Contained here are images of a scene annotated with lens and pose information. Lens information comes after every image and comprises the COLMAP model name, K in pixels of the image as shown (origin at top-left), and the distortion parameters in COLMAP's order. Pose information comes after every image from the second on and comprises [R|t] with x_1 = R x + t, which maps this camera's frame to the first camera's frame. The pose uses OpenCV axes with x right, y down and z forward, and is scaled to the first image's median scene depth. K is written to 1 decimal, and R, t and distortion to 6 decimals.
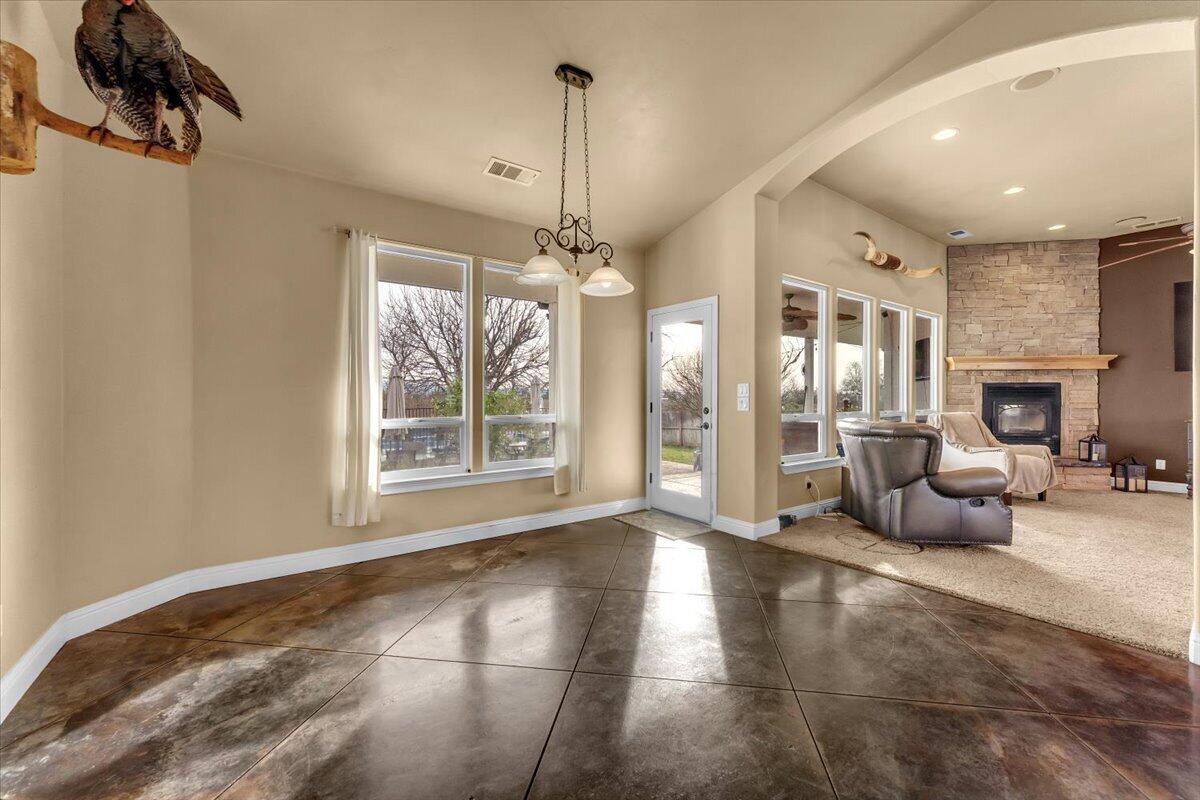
lens RADIAL K [[493.3, 0, 616.4], [0, 493.3, 399.0], [0, 0, 1]] dist [-0.001344, 0.000056]
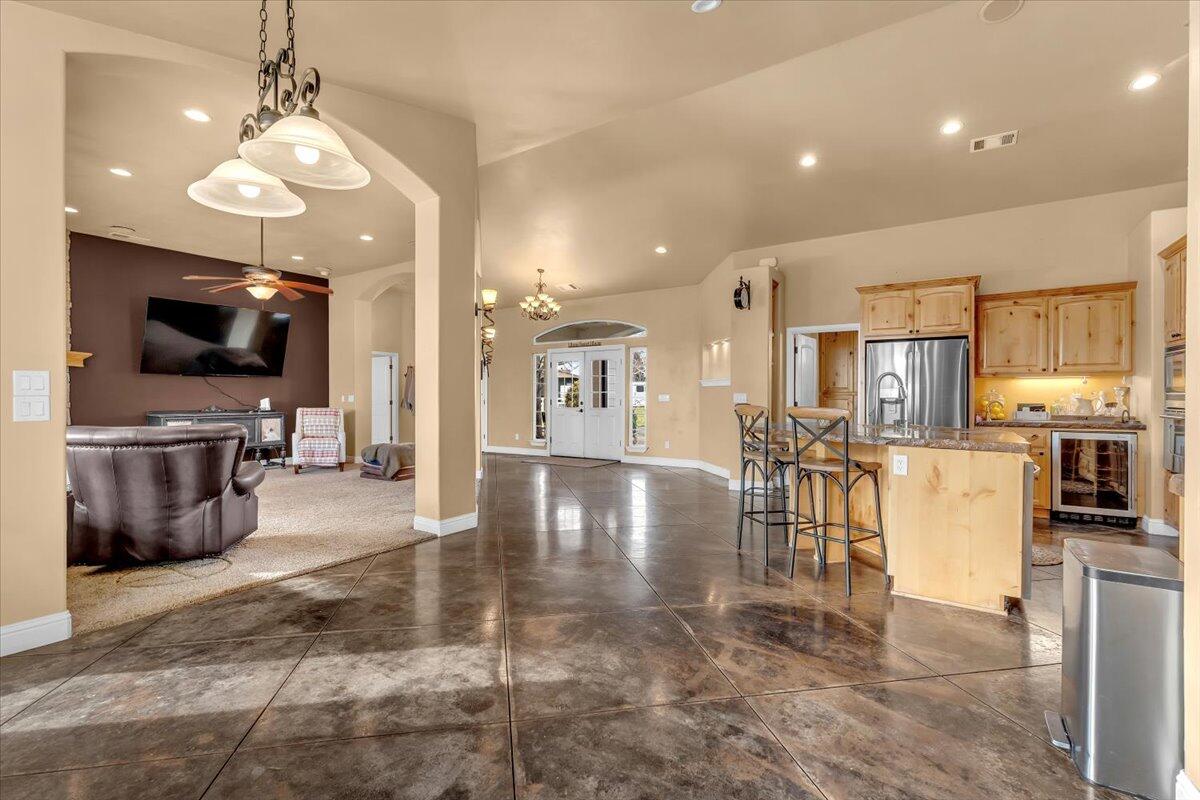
lens RADIAL K [[493.3, 0, 616.4], [0, 493.3, 399.0], [0, 0, 1]] dist [-0.001344, 0.000056]
pose [[-0.321362, -0.006544, 0.946934, -0.541441], [0.007355, 0.999929, 0.009407, 0.000161], [-0.946928, 0.009987, -0.321291, 0.633751]]
